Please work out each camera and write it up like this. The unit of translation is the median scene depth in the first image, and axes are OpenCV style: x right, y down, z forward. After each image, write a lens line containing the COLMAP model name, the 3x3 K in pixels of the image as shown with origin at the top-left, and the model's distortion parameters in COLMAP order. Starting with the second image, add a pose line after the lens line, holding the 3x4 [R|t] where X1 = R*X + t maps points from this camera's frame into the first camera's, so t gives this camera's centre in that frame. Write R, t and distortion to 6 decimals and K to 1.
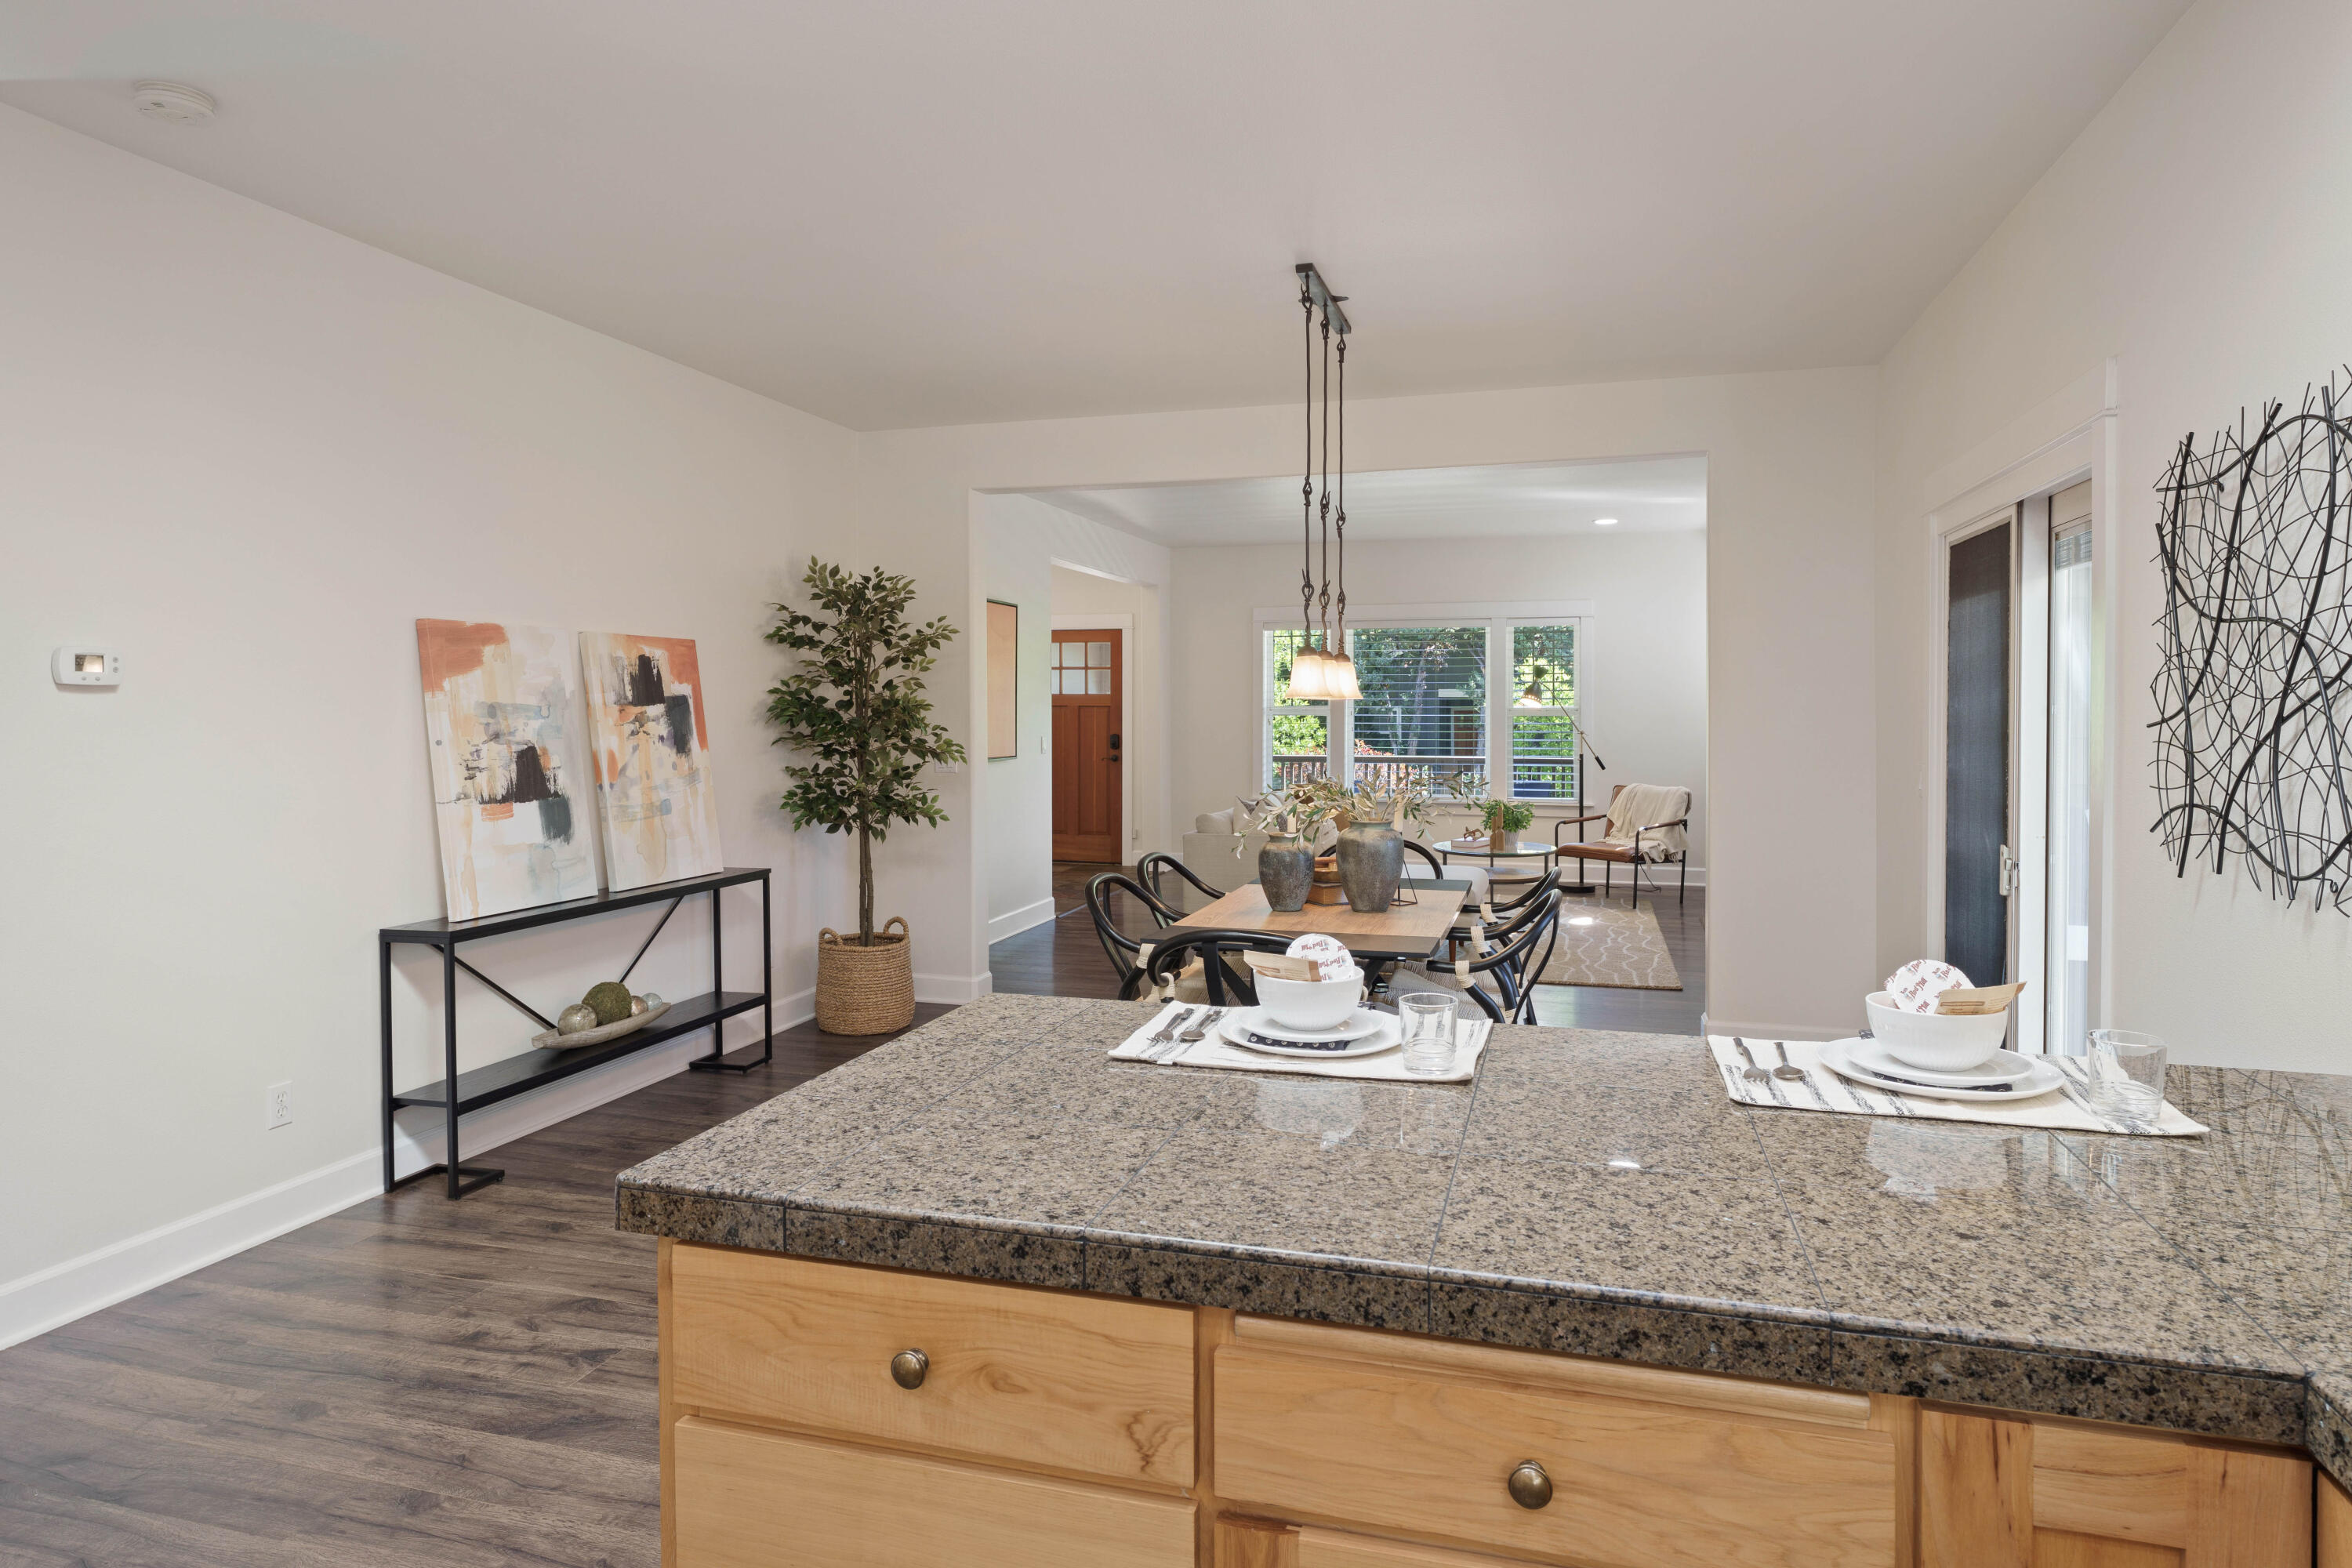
lens RADIAL K [[1352.1, 0, 1181.2], [0, 1352.1, 740.6], [0, 0, 1]] dist [-0.006216, -0.000440]
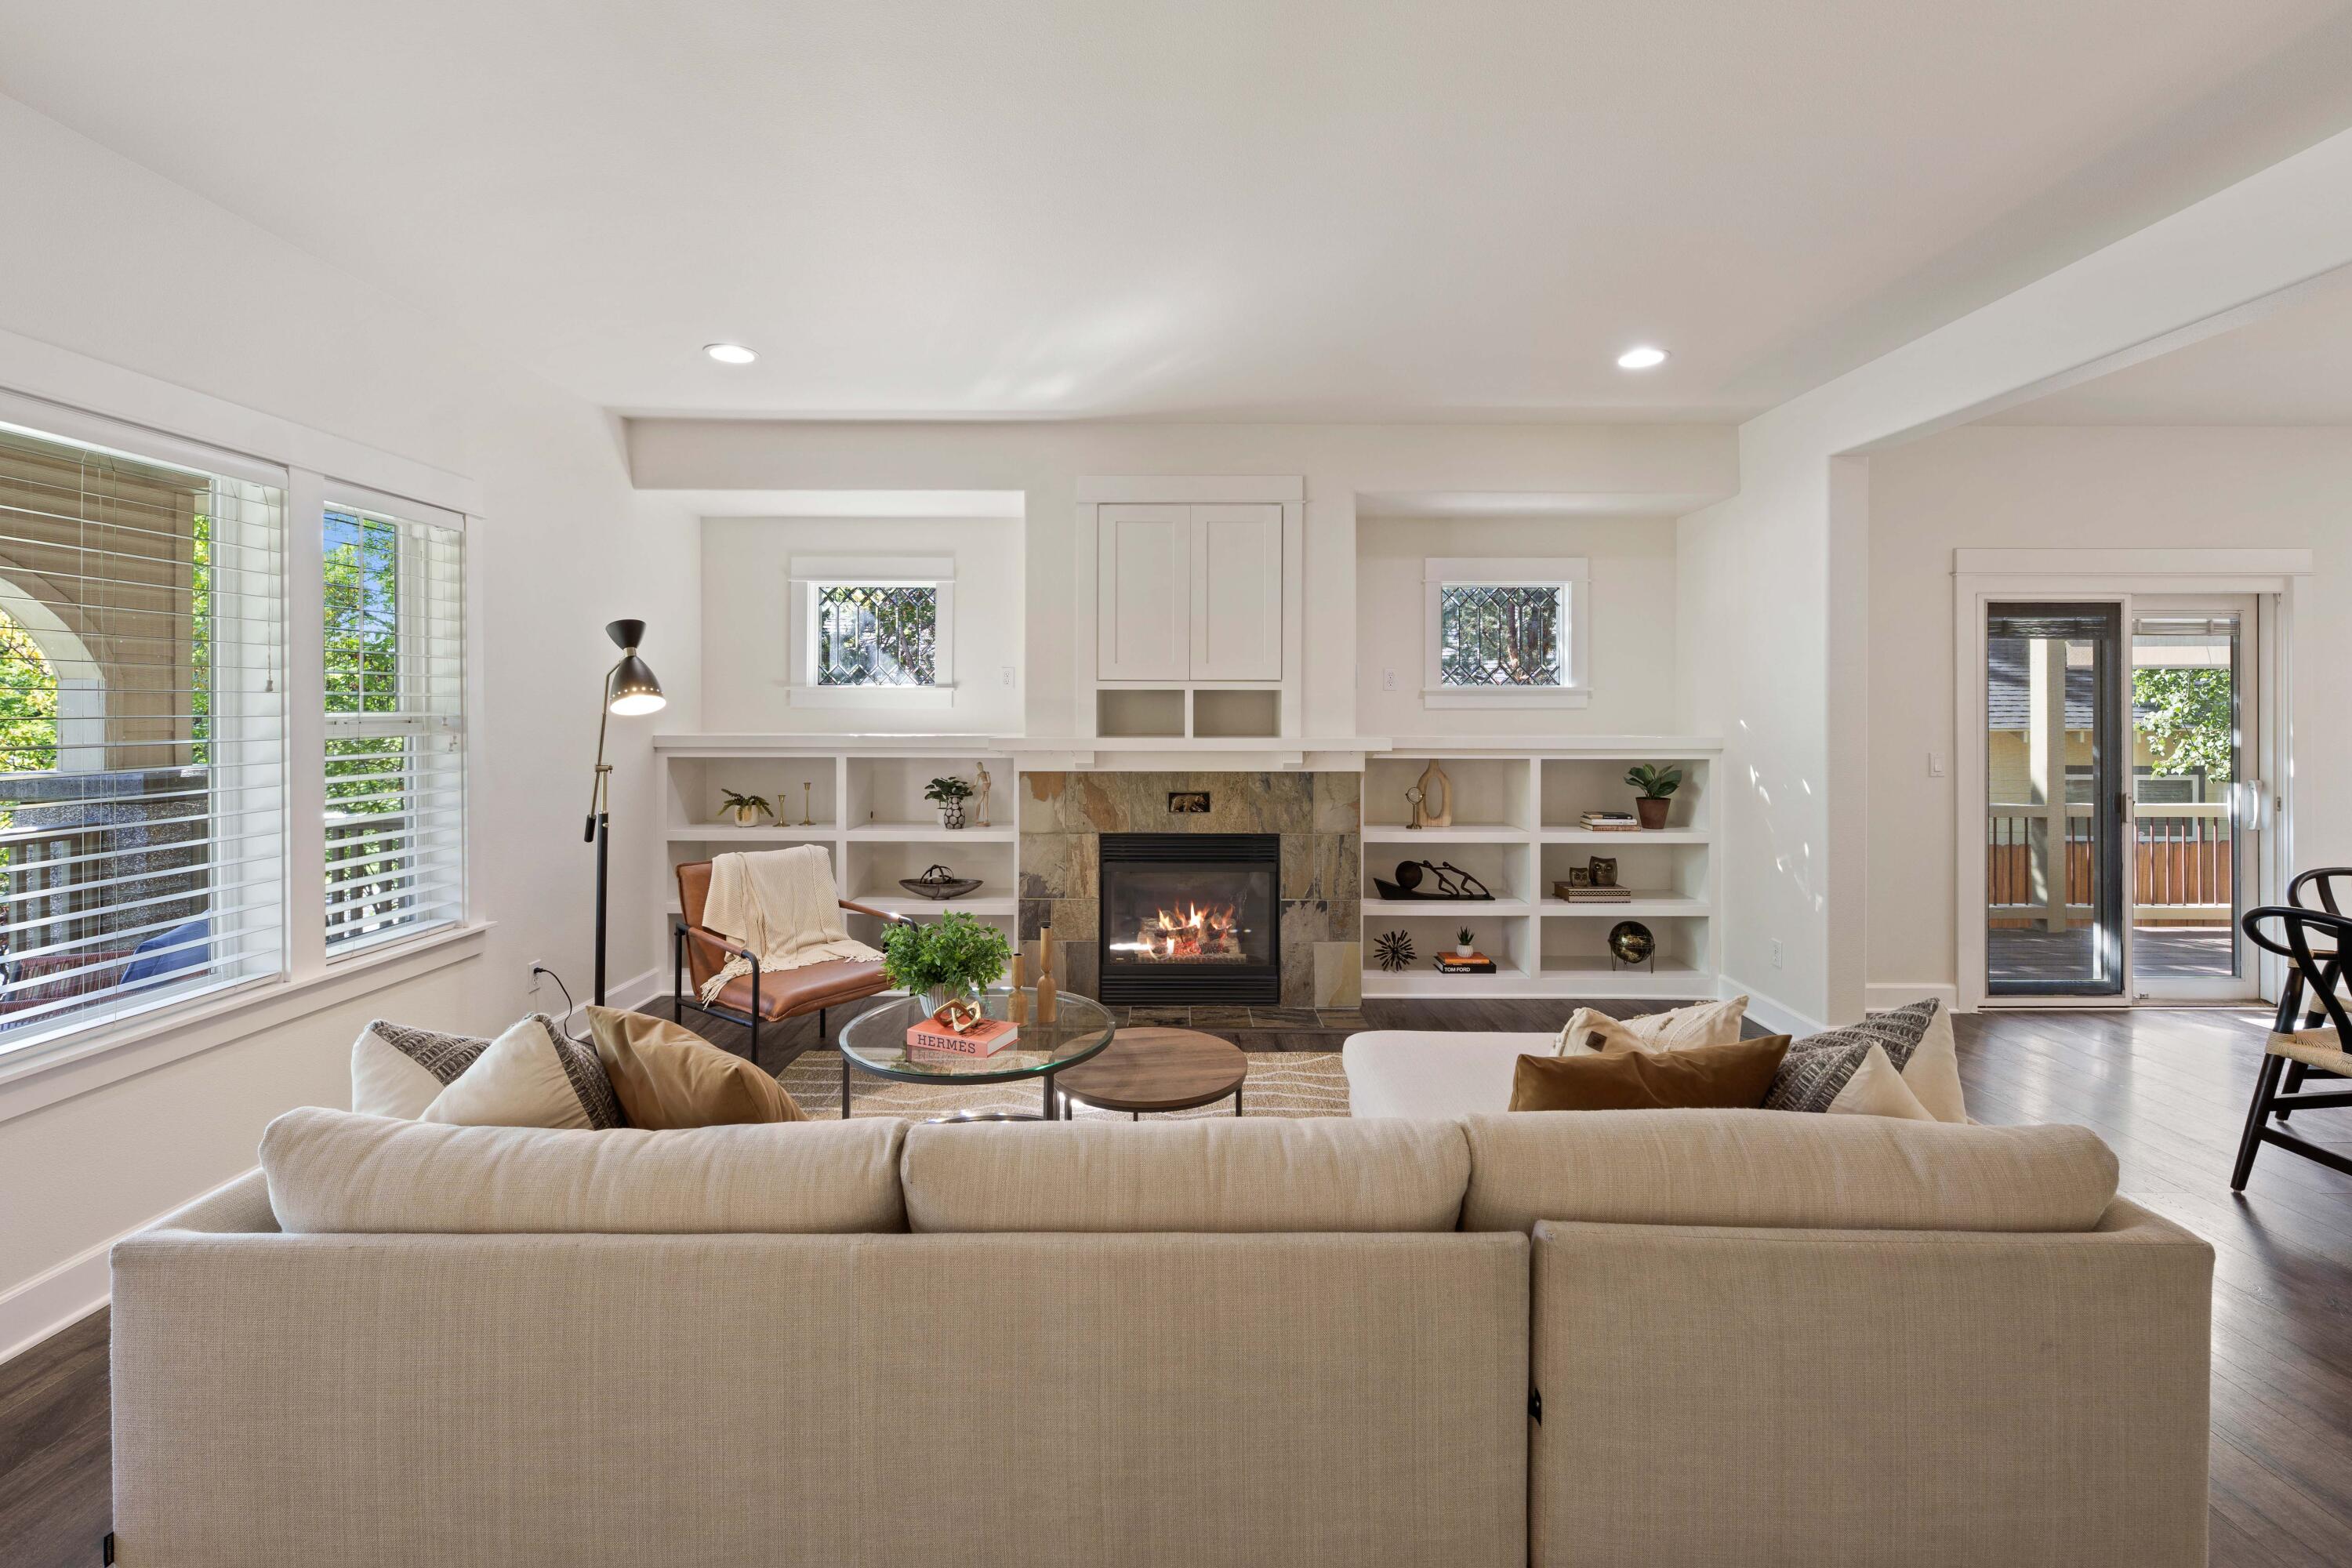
lens RADIAL K [[960.2, 0, 1180.6], [0, 960.2, 712.4], [0, 0, 1]] dist [-0.001458, -0.001122]
pose [[-0.272283, -0.003690, 0.962210, -0.175969], [0.024043, 0.999654, 0.010638, -0.052046], [-0.961917, 0.026031, -0.272100, 1.938034]]
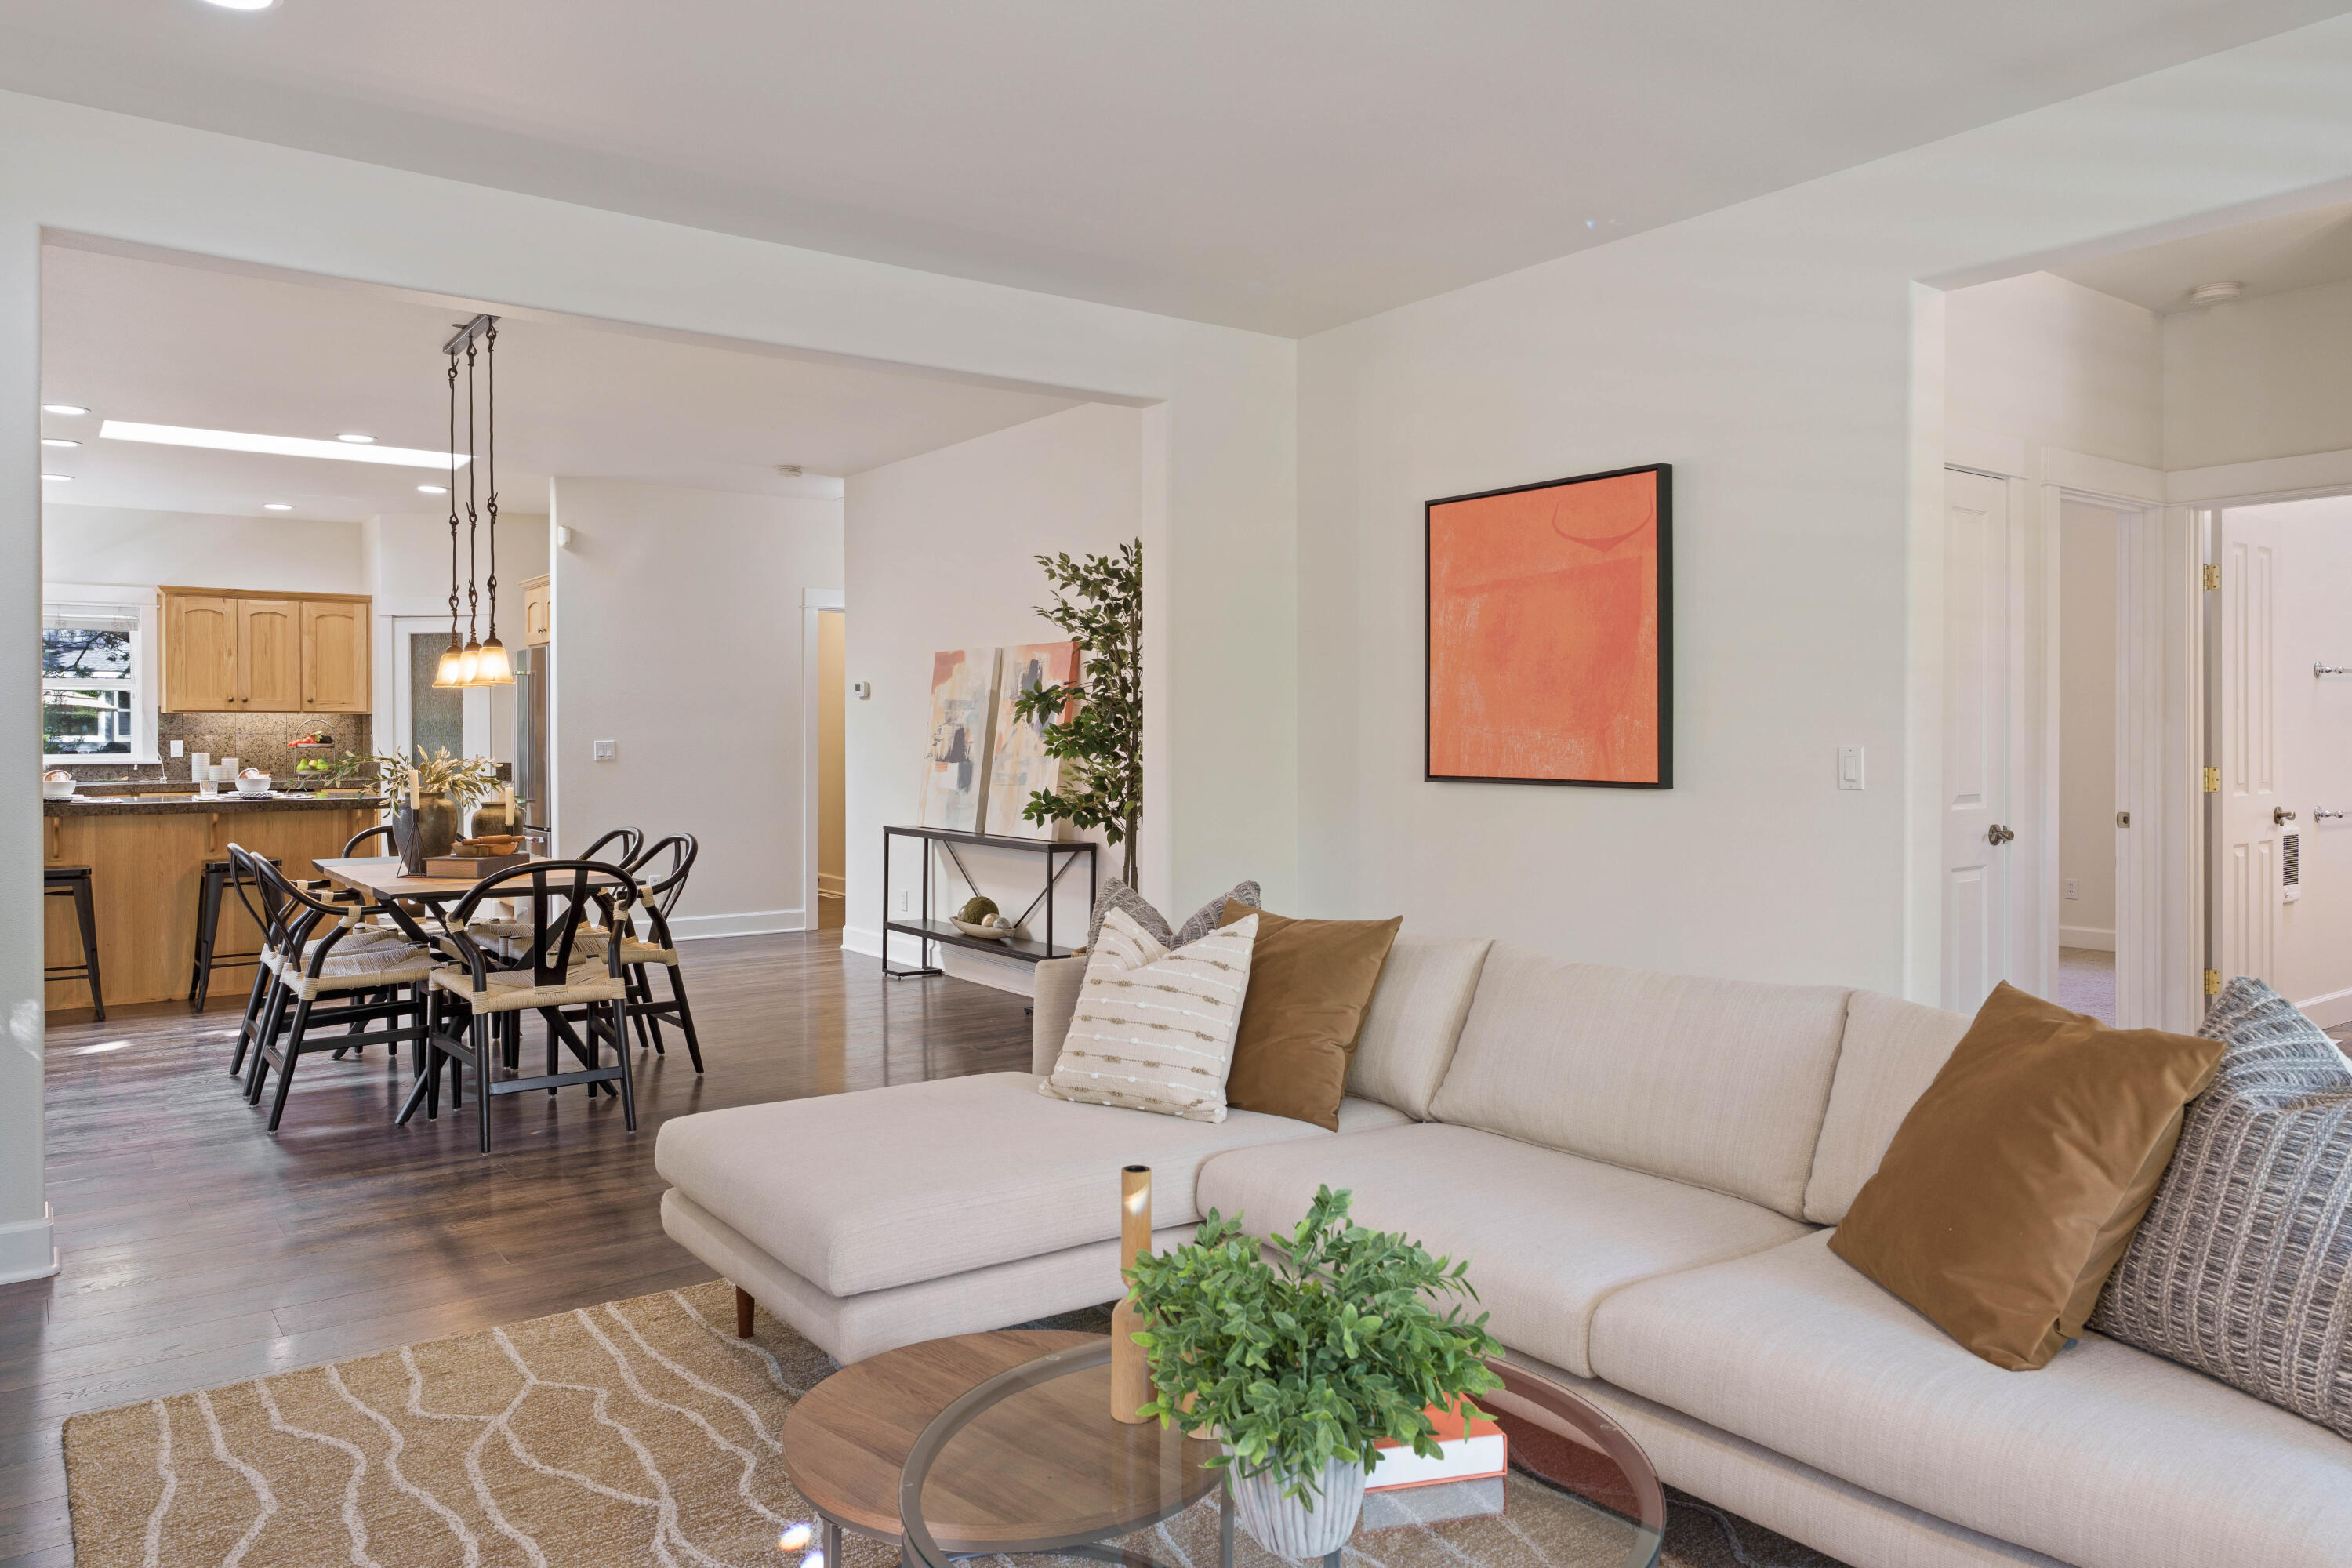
lens RADIAL K [[1572.3, 0, 1171.4], [0, 1572.3, 759.6], [0, 0, 1]] dist [-0.003369, 0.005094]
pose [[-0.611431, 0.016386, -0.791128, 0.727838], [-0.017249, 0.999272, 0.034028, -0.022325], [0.791110, 0.034452, -0.610703, 2.095181]]
